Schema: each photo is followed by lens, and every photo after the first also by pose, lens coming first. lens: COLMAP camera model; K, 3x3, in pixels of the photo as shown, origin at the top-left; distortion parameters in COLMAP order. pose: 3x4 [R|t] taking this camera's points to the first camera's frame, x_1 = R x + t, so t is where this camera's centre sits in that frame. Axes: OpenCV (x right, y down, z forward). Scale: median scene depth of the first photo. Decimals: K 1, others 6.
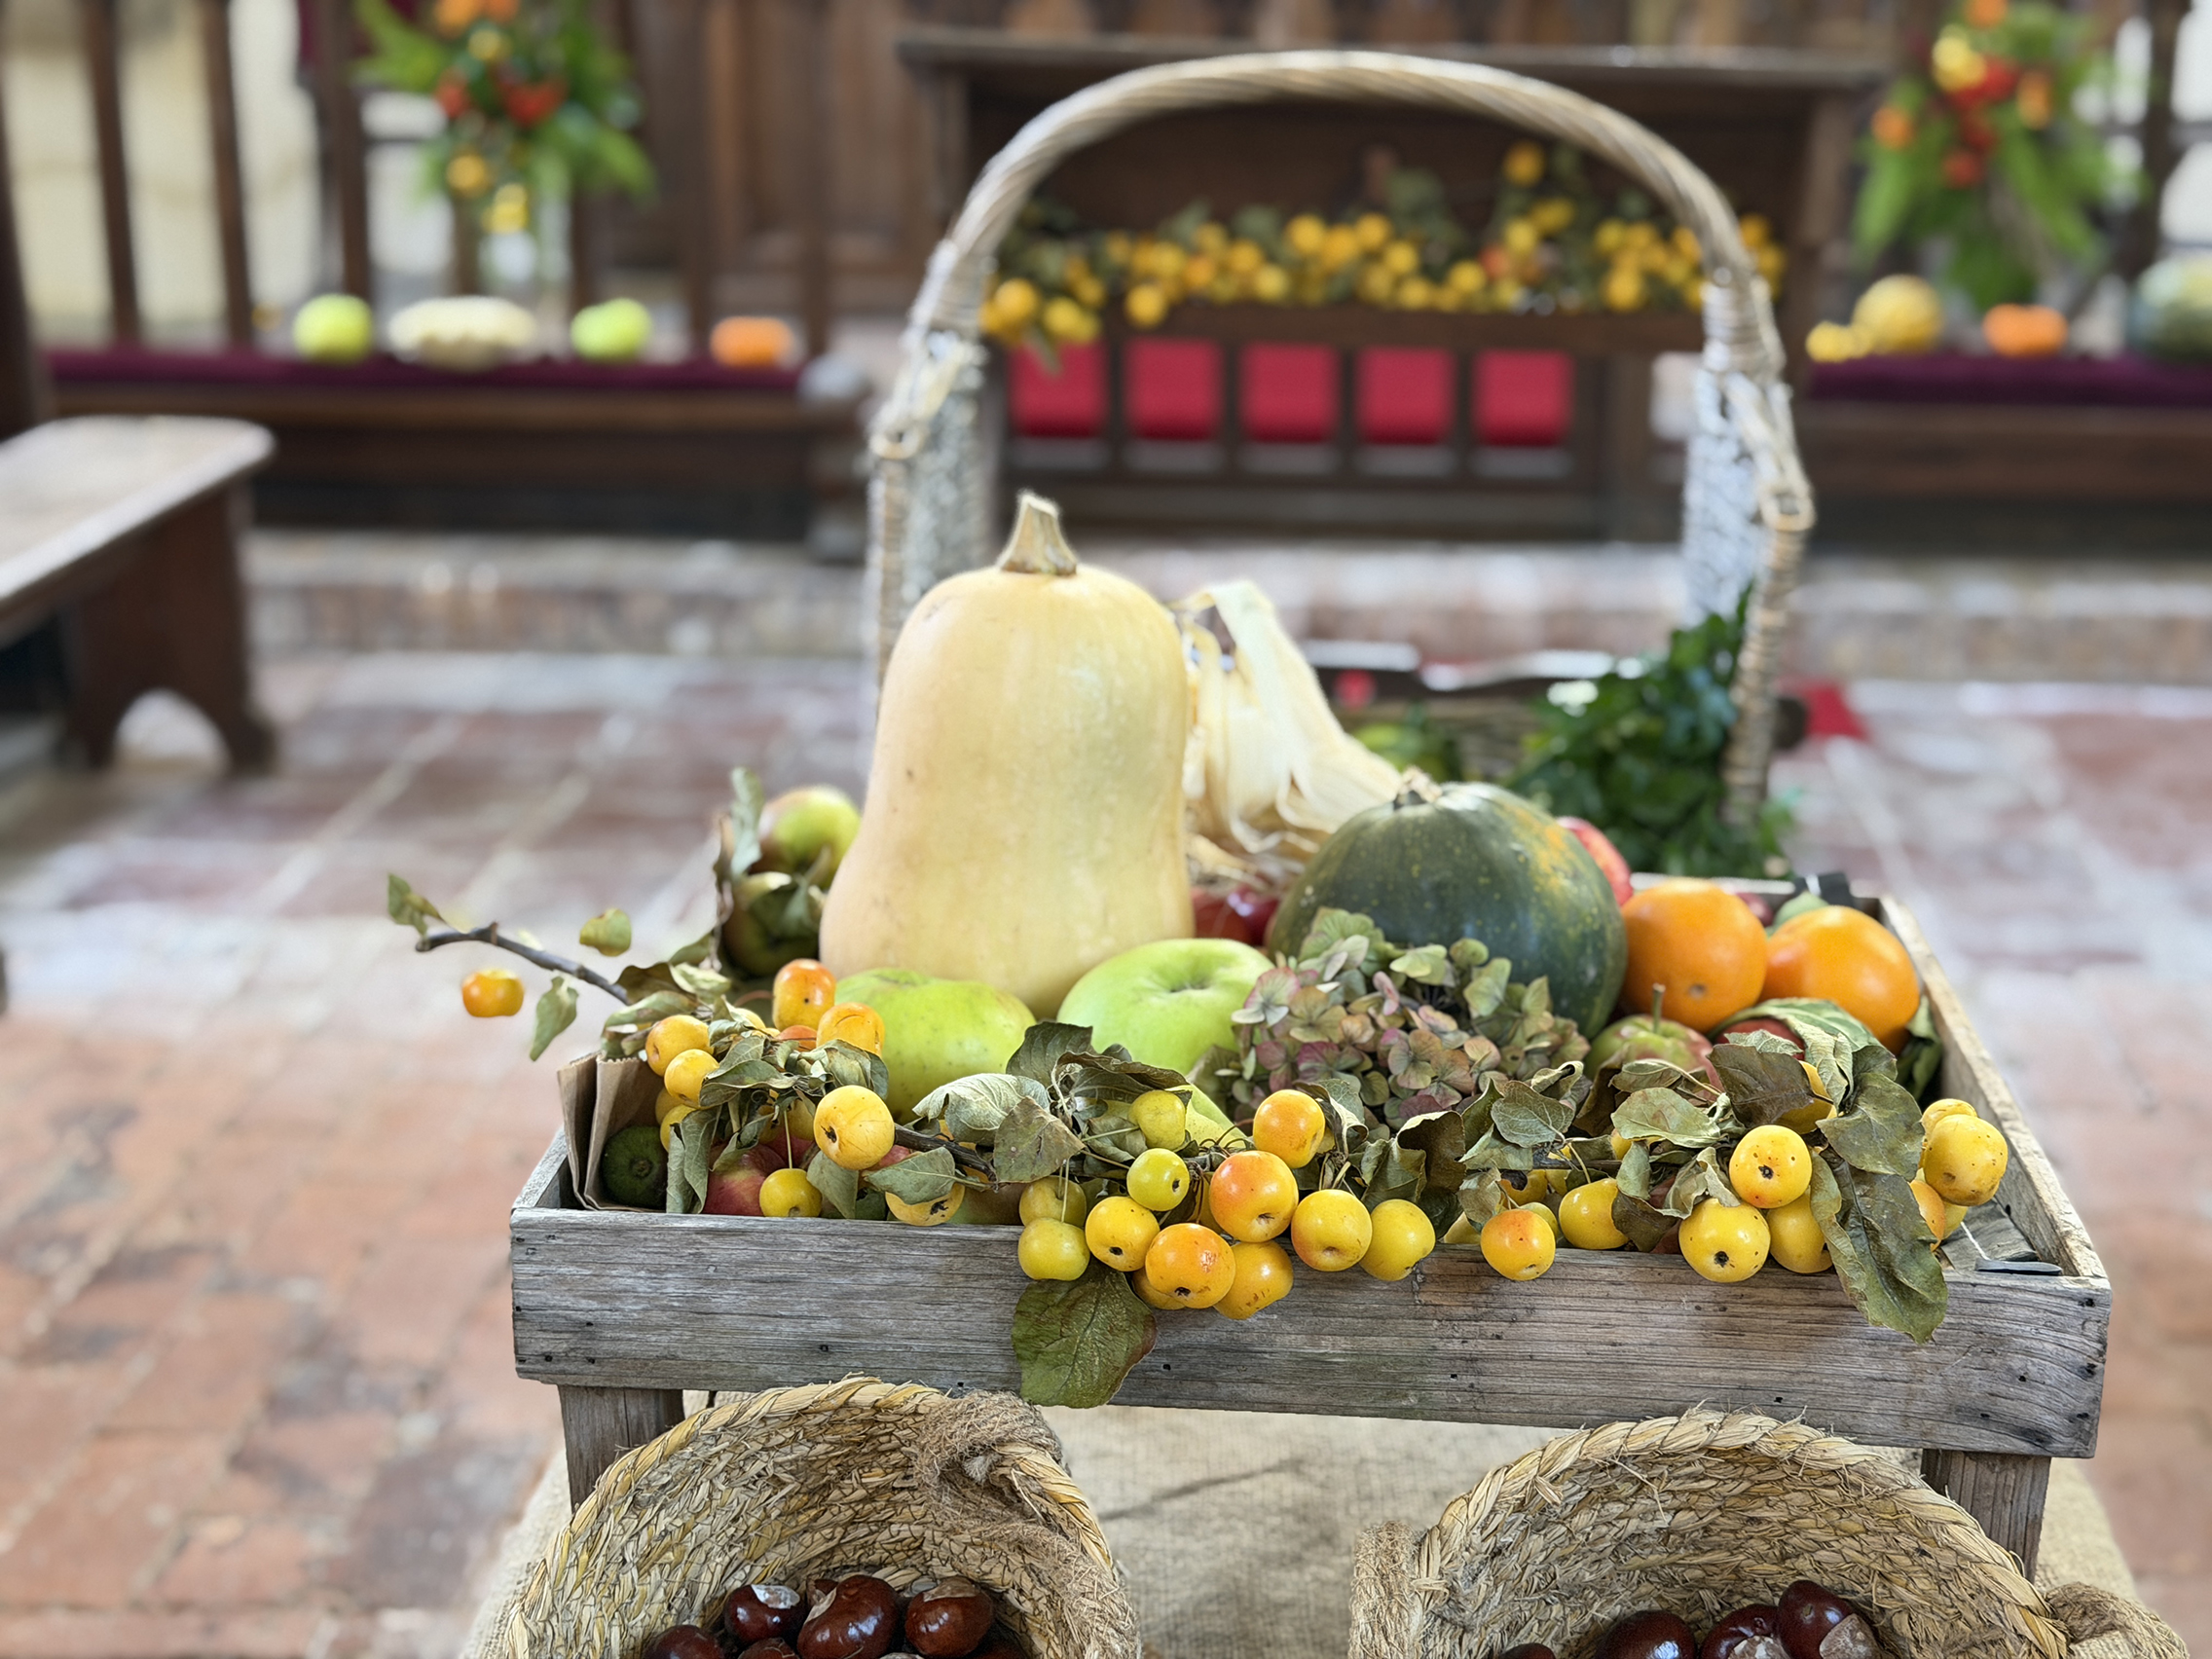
lens RADIAL K [[3101.8, 0, 1106.0], [0, 3101.8, 829.5], [0, 0, 1]] dist [0.225189, -0.388881]
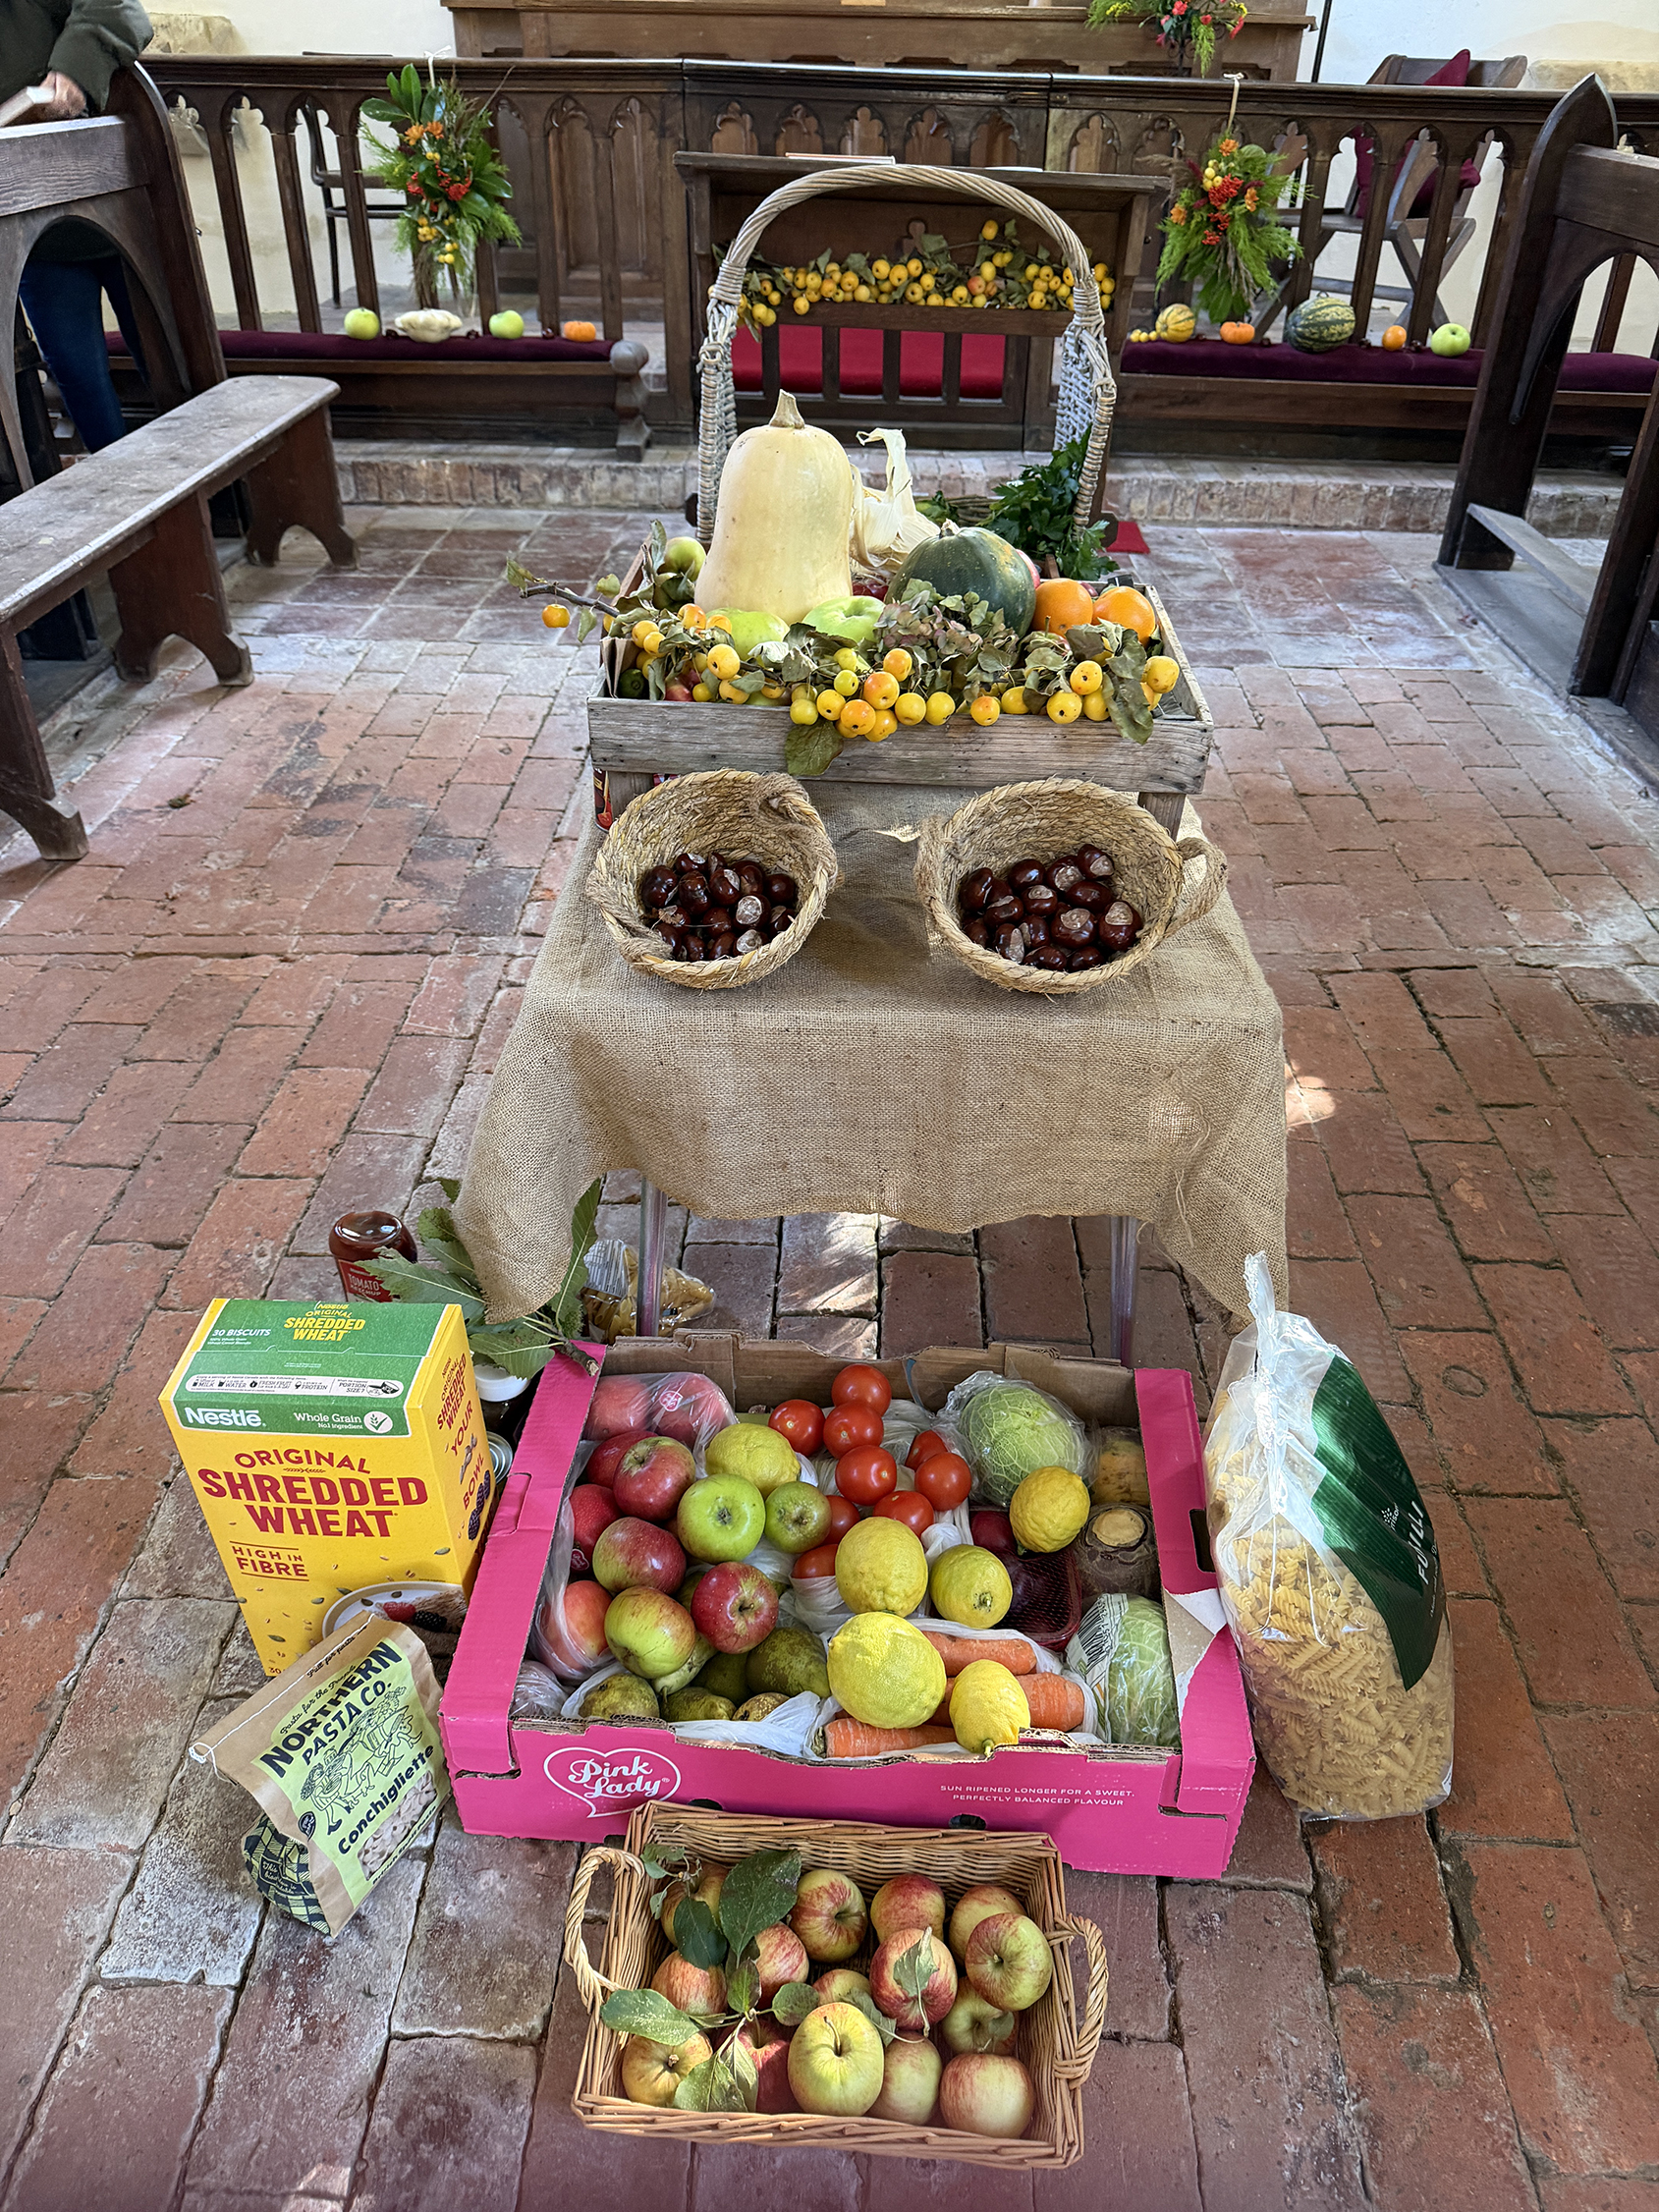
lens RADIAL K [[1571.9, 0, 804.0], [0, 1571.9, 1098.2], [0, 0, 1]] dist [0.133458, -0.251030]
pose [[0.999368, -0.010544, 0.033933, -0.051376], [0.000425, 0.958439, 0.285297, 0.053374], [-0.035531, -0.285102, 0.957838, -0.256517]]
